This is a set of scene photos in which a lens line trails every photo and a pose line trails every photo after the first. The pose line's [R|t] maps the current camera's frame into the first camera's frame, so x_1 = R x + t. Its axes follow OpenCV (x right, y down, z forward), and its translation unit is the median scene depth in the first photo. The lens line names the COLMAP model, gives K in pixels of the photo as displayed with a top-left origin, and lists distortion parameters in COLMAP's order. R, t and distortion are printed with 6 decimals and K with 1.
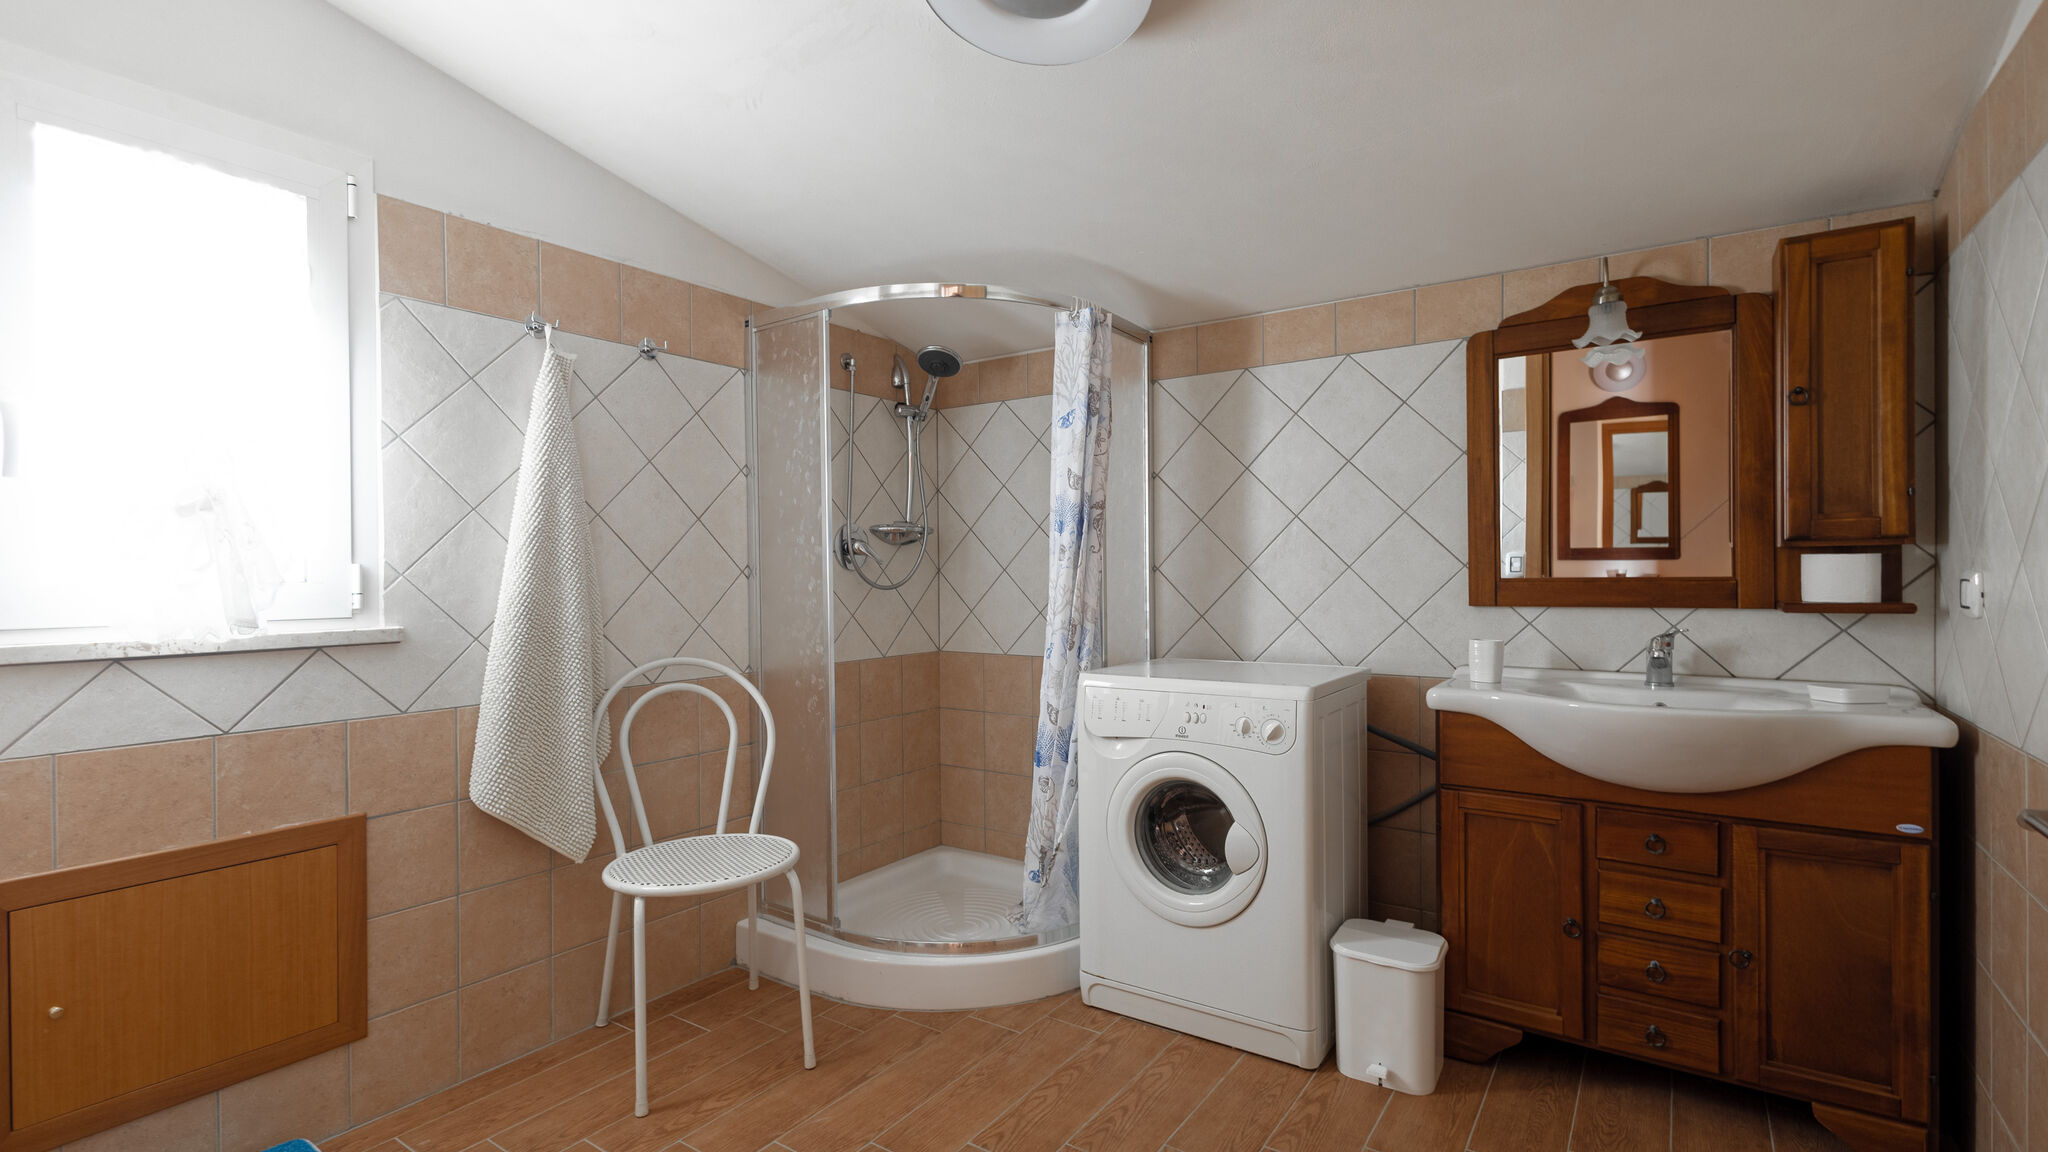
lens RADIAL K [[955.6, 0, 1016.3], [0, 955.6, 570.4], [0, 0, 1]] dist [0.010425, -0.001884]
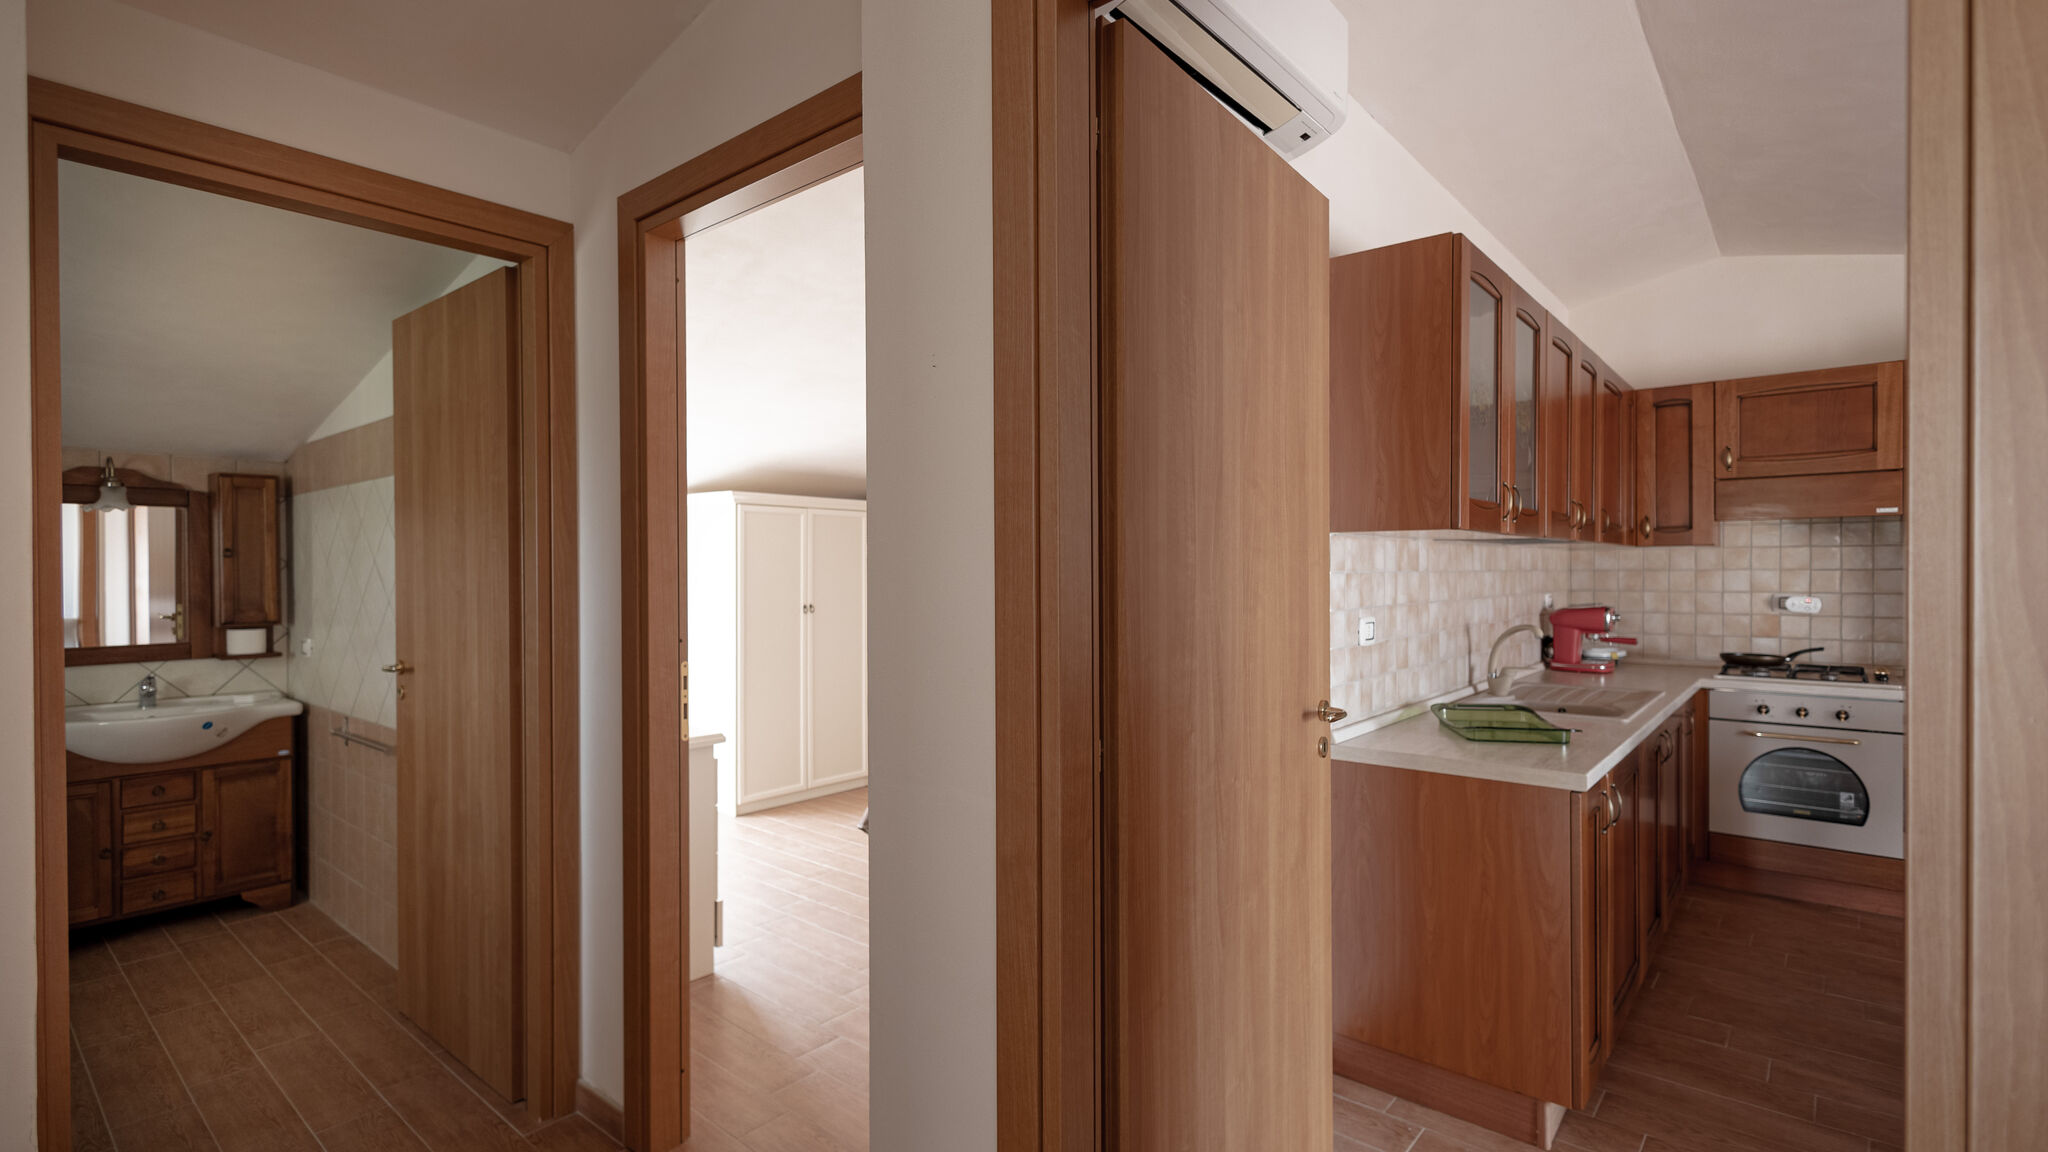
lens RADIAL K [[955.6, 0, 1023.4], [0, 955.6, 585.5], [0, 0, 1]] dist [0.010425, -0.001884]
pose [[0.102366, -0.009734, 0.994699, -0.881355], [0.003530, 0.999949, 0.009423, -0.109044], [-0.994741, 0.002546, 0.102396, -0.745885]]
